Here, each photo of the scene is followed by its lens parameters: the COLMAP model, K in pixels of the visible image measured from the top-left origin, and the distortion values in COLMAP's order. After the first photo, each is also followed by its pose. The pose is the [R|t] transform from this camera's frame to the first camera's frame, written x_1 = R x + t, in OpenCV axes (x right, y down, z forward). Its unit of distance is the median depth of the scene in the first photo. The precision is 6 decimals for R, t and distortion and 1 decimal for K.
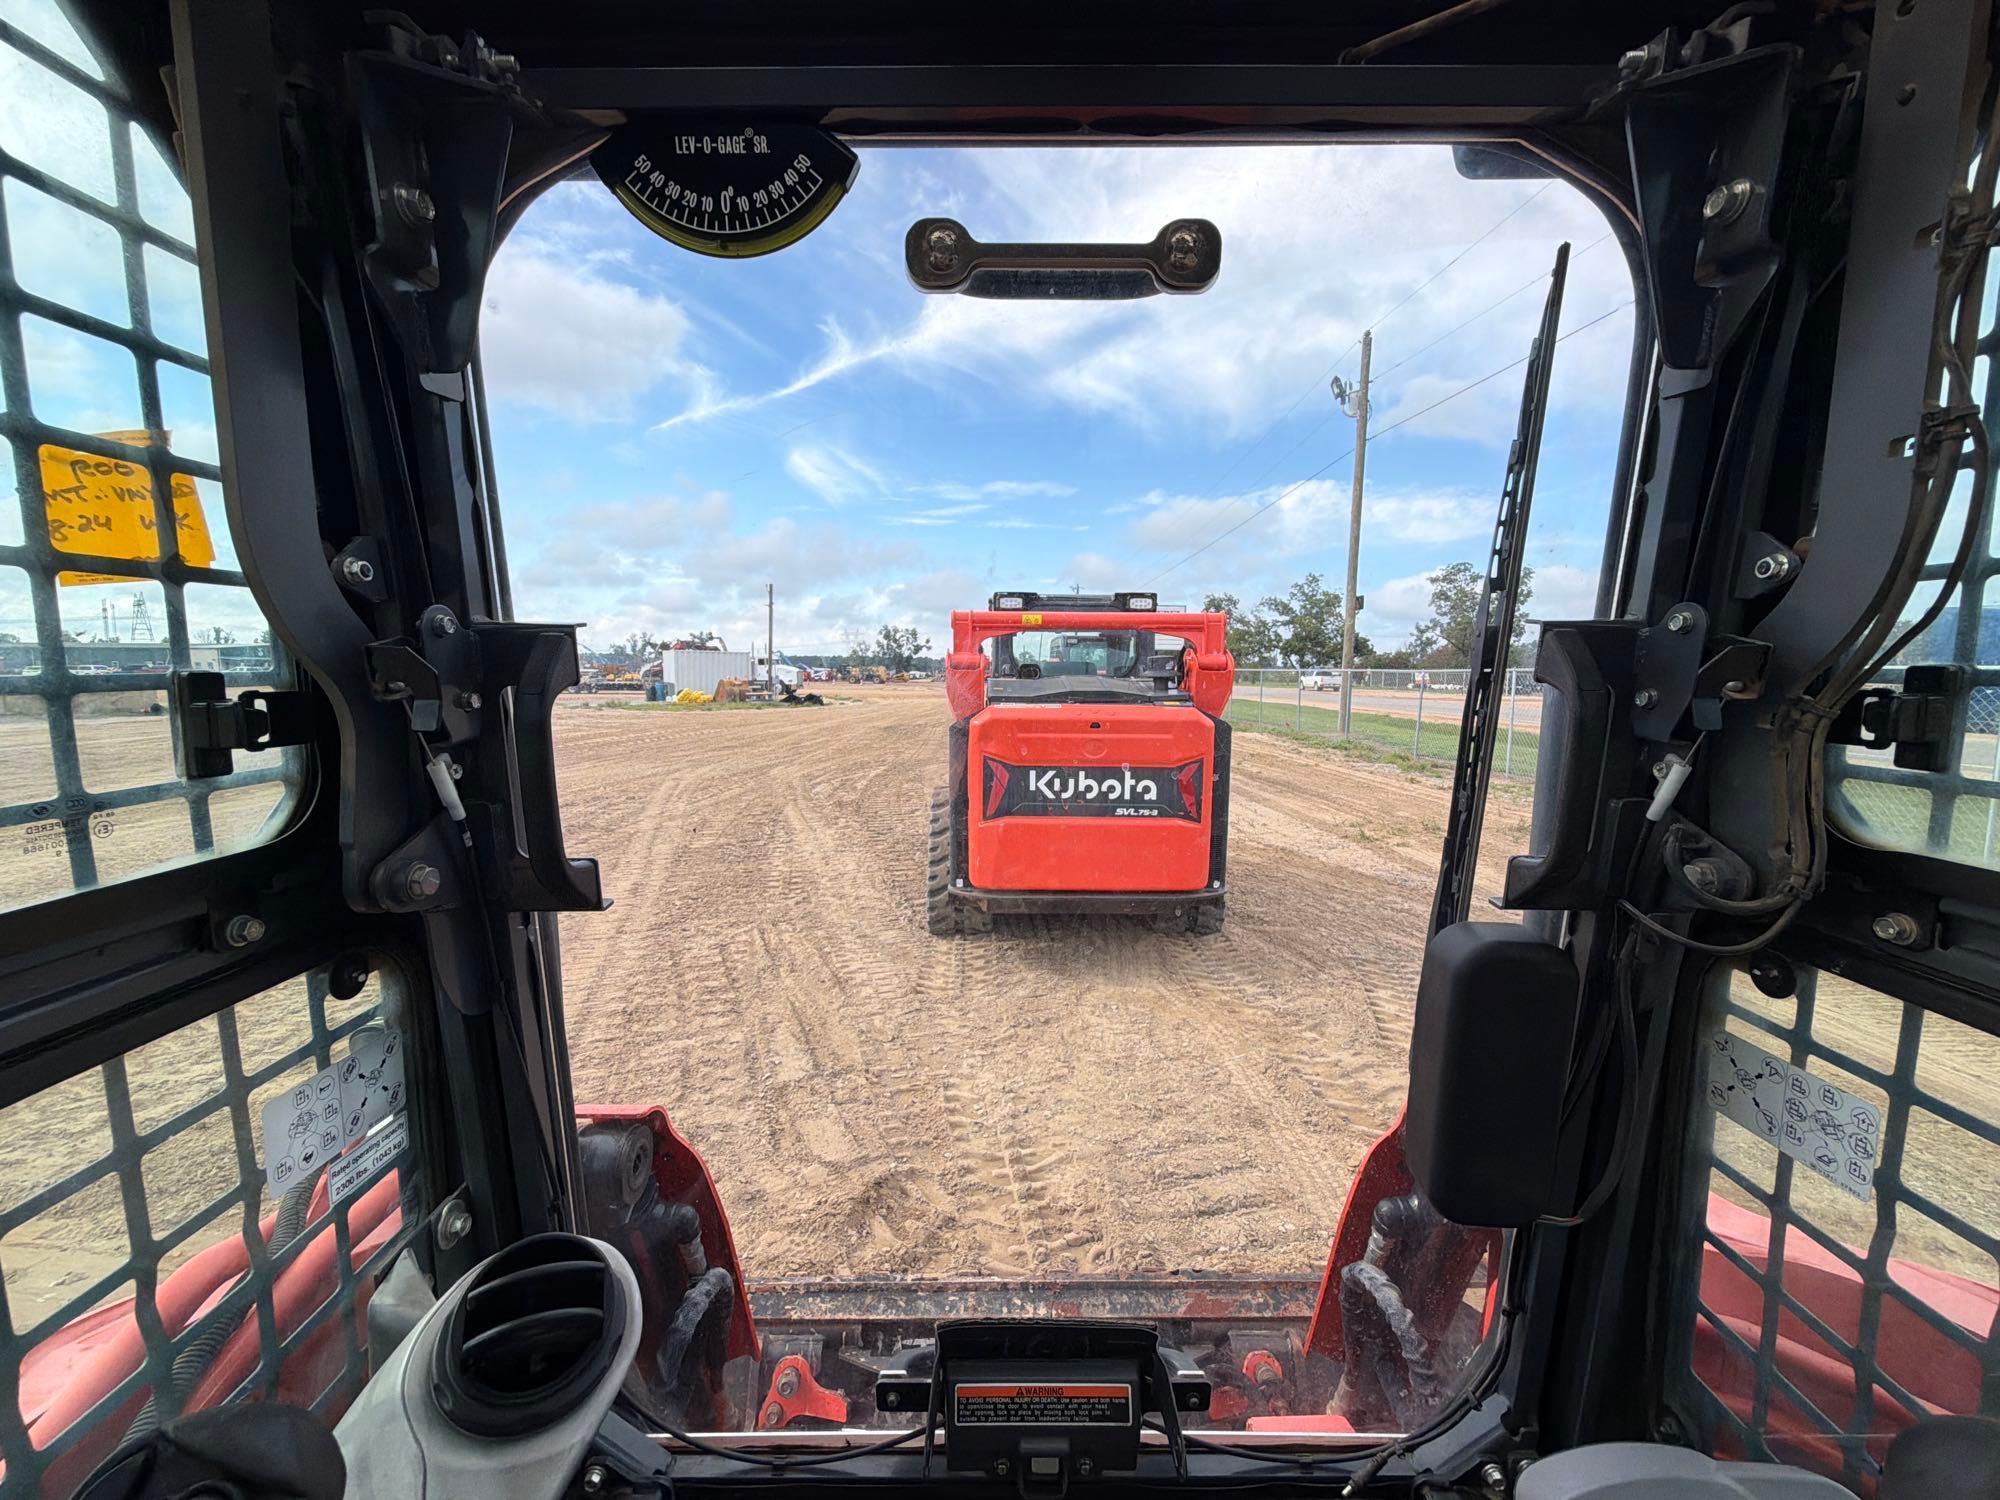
lens RADIAL K [[796.3, 0, 996.6], [0, 796.3, 744.6], [0, 0, 1]] dist [-0.004836, -0.000024]
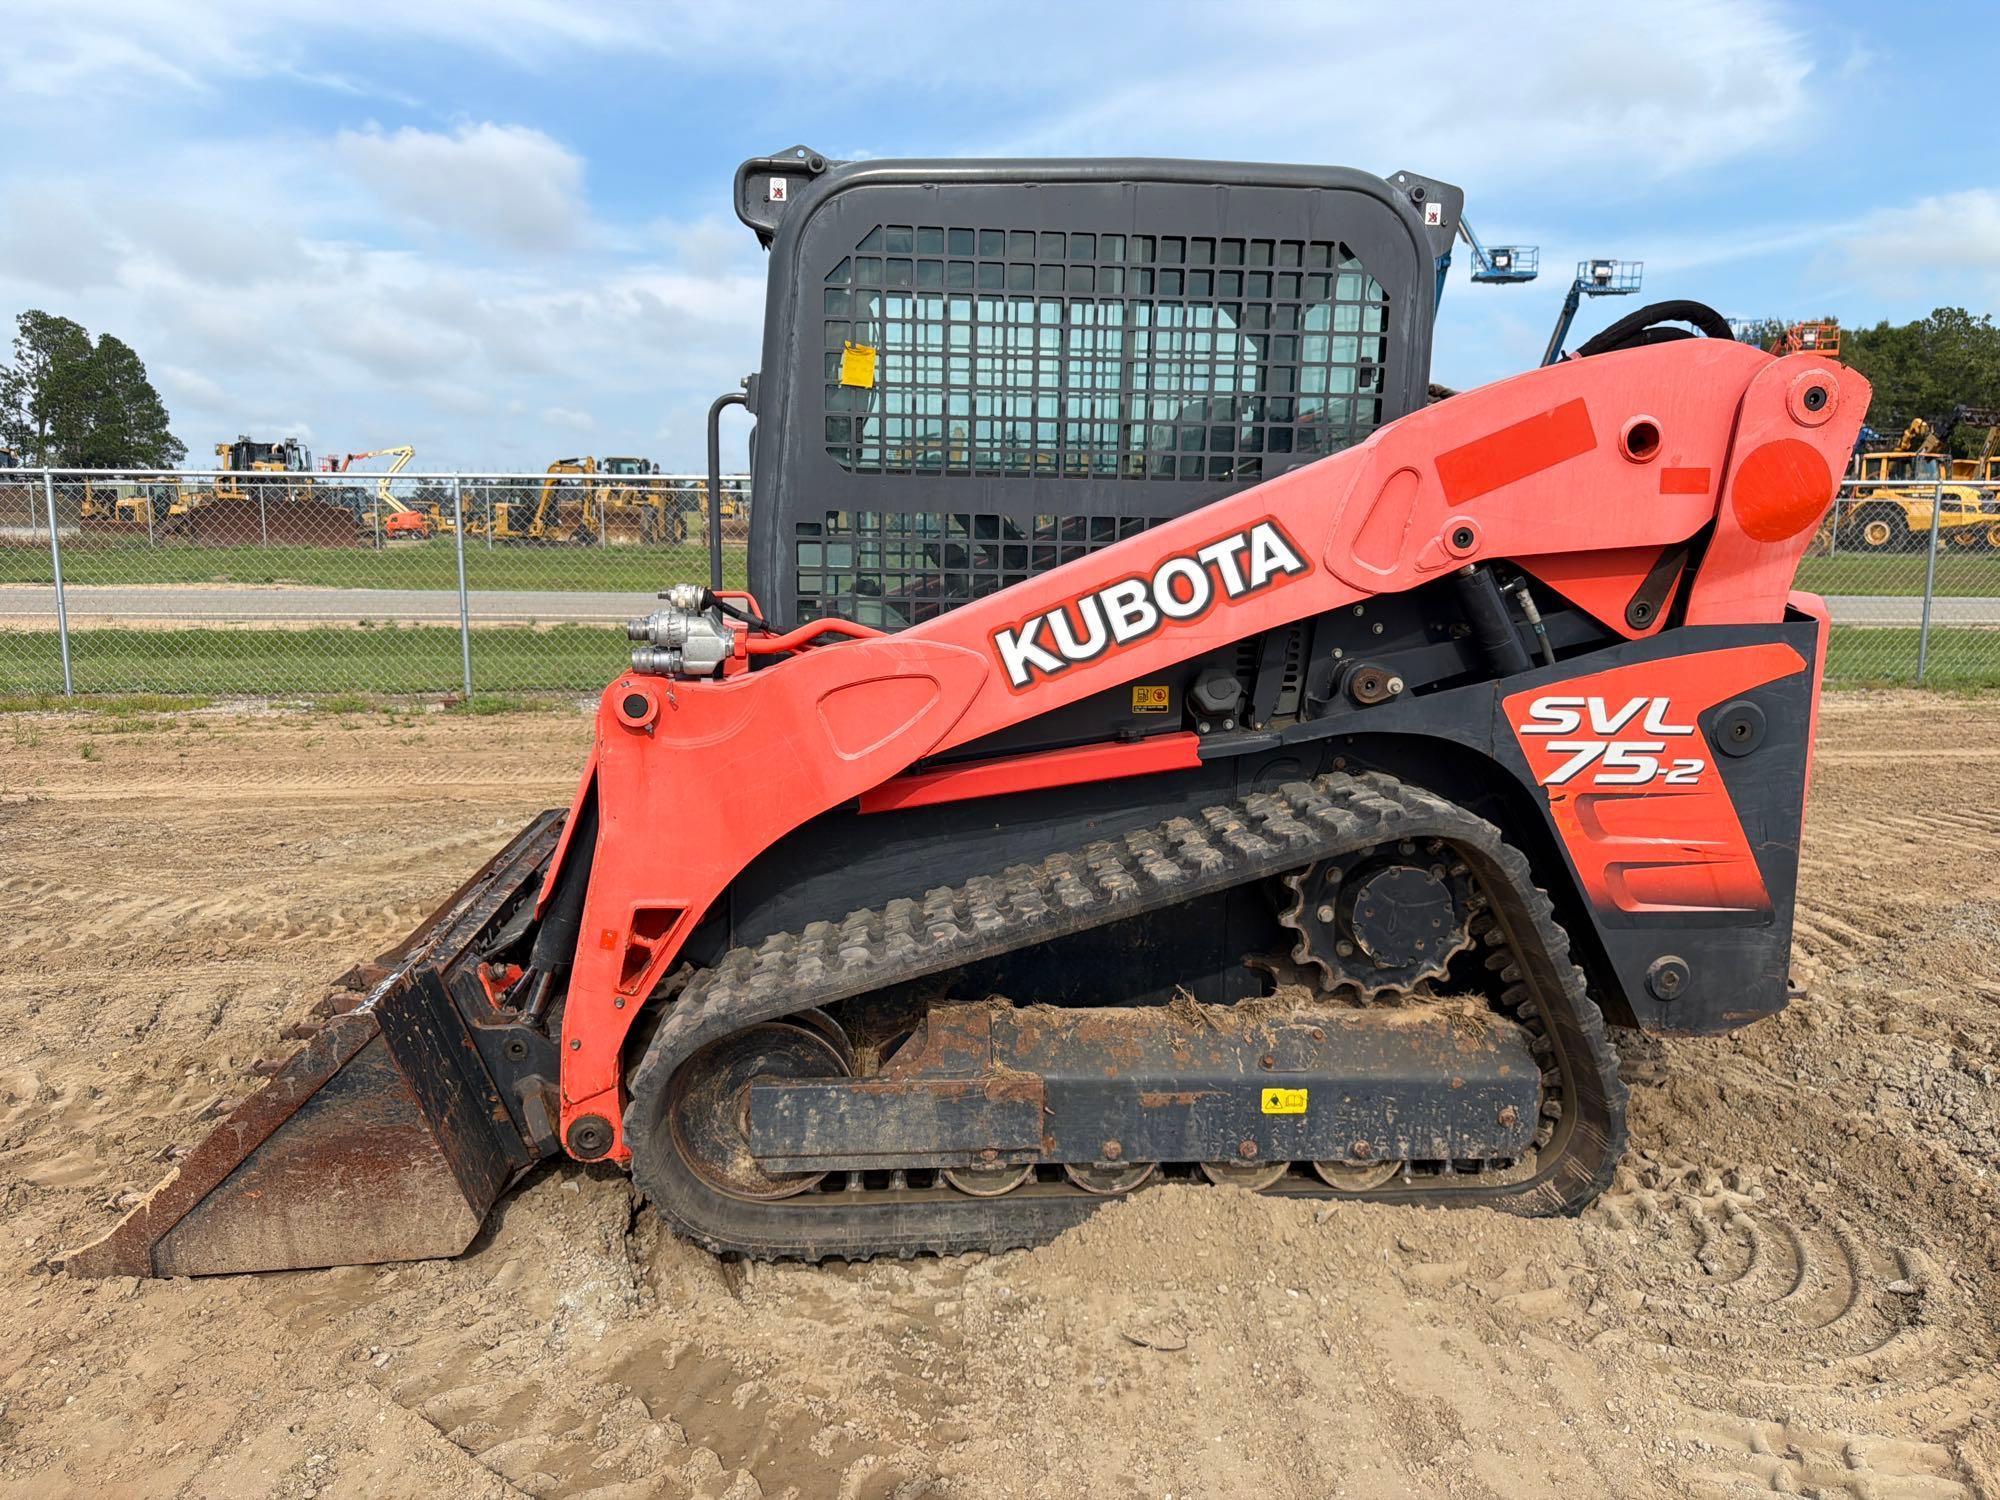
lens RADIAL K [[1418.6, 0, 991.3], [0, 1418.6, 757.5], [0, 0, 1]] dist [0.056257, -0.065760]
pose [[-0.094857, -0.176310, 0.979754, -0.800376], [0.088868, 0.978762, 0.184735, 0.032262], [-0.991516, 0.104592, -0.077174, 0.109038]]
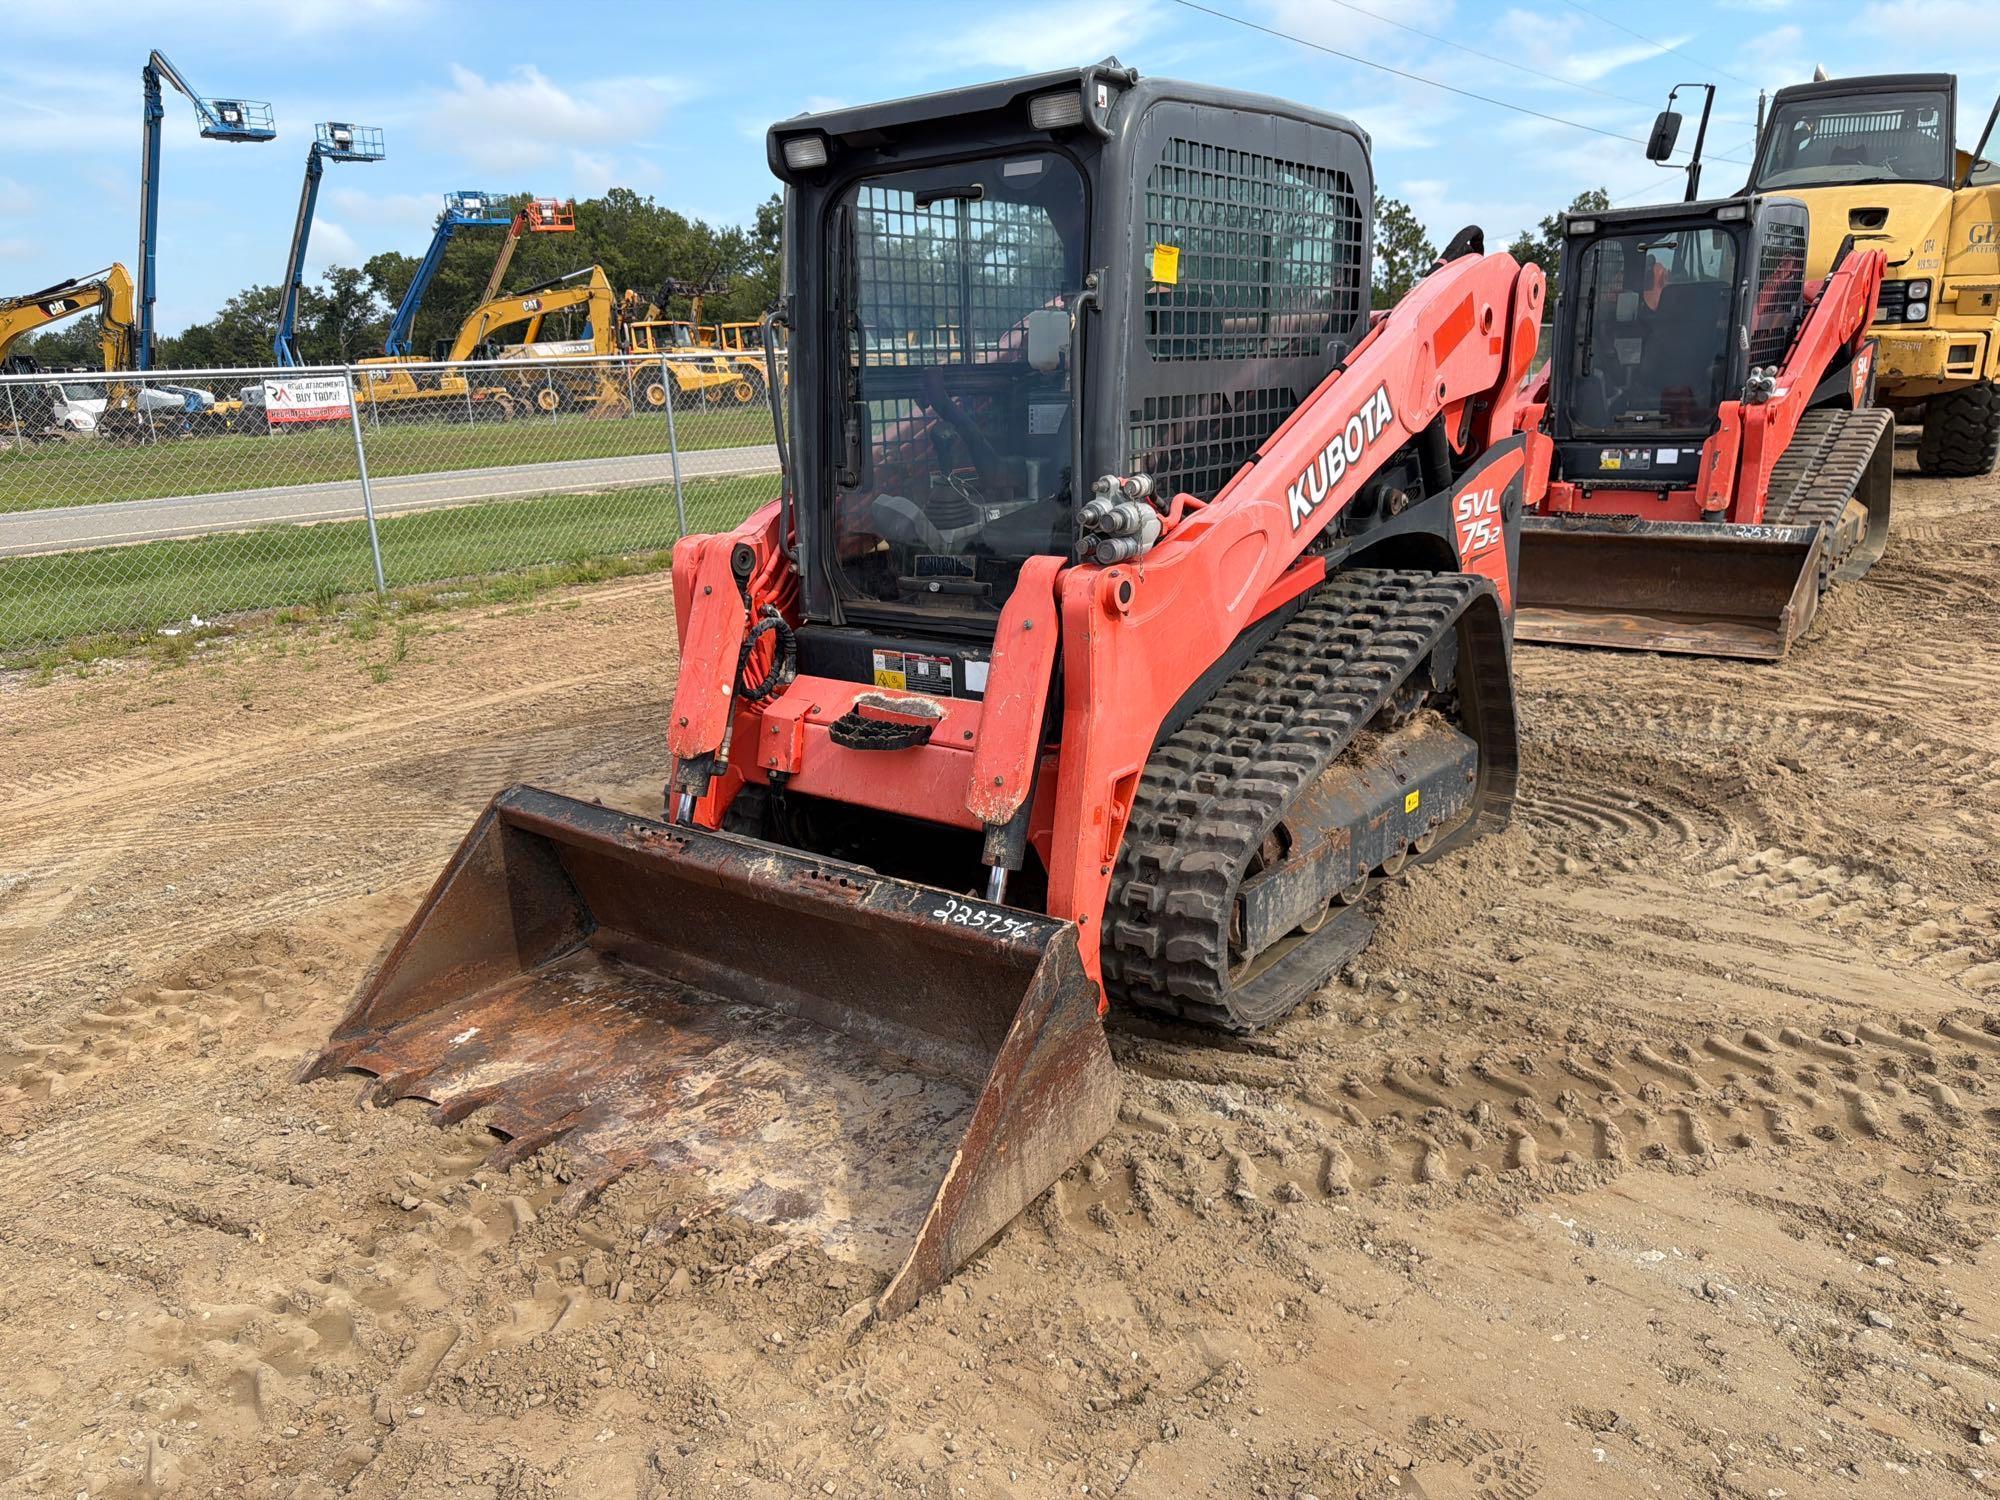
lens RADIAL K [[1418.6, 0, 994.7], [0, 1418.6, 762.1], [0, 0, 1]] dist [0.056257, -0.065760]
pose [[-0.792503, -0.134499, 0.594852, -0.523234], [0.101781, 0.932531, 0.346449, -0.054645], [-0.601315, 0.335107, -0.725344, 0.784324]]
